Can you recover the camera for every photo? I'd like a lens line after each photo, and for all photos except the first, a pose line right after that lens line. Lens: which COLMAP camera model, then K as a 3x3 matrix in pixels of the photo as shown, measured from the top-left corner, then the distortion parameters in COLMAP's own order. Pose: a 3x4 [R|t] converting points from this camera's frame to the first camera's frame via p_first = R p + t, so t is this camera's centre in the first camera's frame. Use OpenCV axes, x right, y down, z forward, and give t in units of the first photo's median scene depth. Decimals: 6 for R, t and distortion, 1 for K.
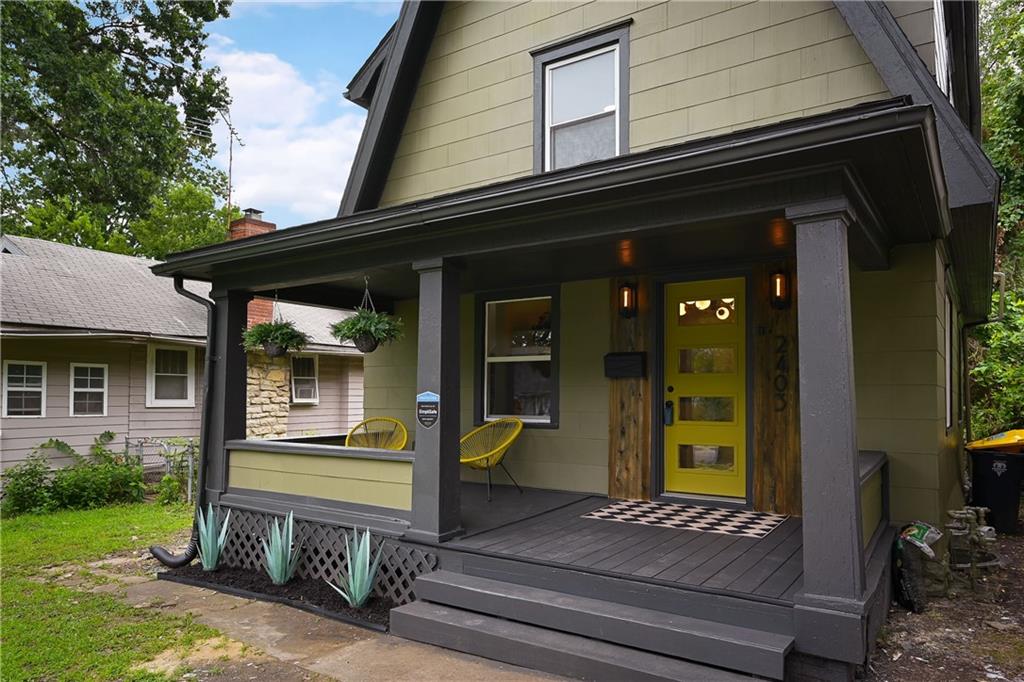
lens RADIAL K [[678.8, 0, 516.1], [0, 678.8, 339.5], [0, 0, 1]] dist [0.002462, 0.004040]
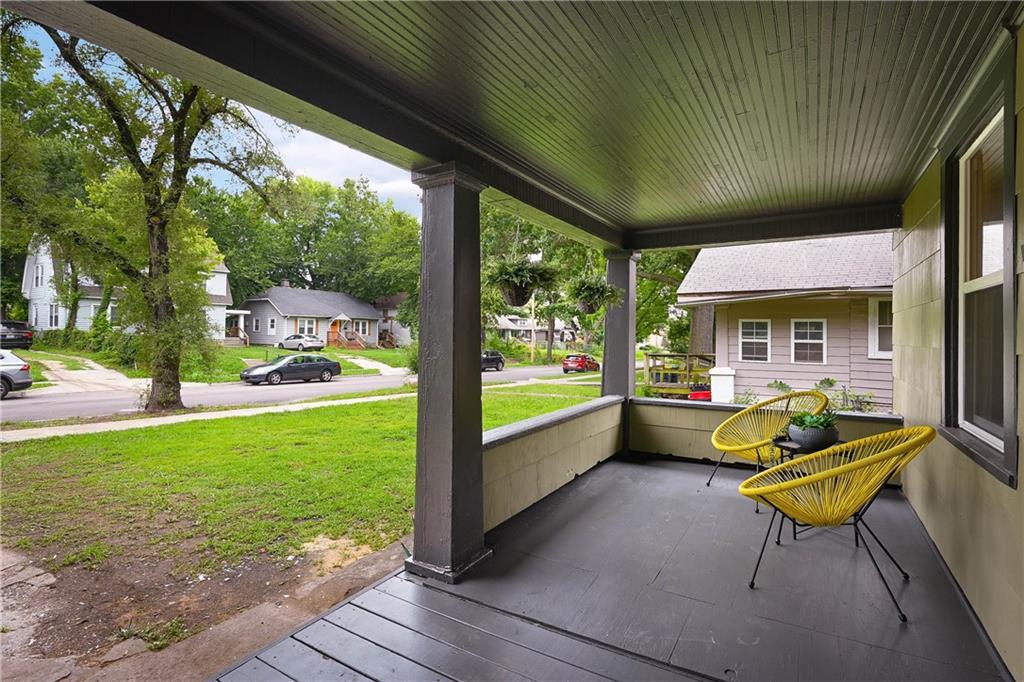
lens RADIAL K [[481.6, 0, 517.4], [0, 481.6, 333.4], [0, 0, 1]] dist [-0.005453, -0.000535]
pose [[0.059162, -0.005581, -0.998233, 0.172054], [0.072888, 0.997339, -0.001256, 0.026789], [0.995584, -0.072685, 0.059411, 0.482041]]
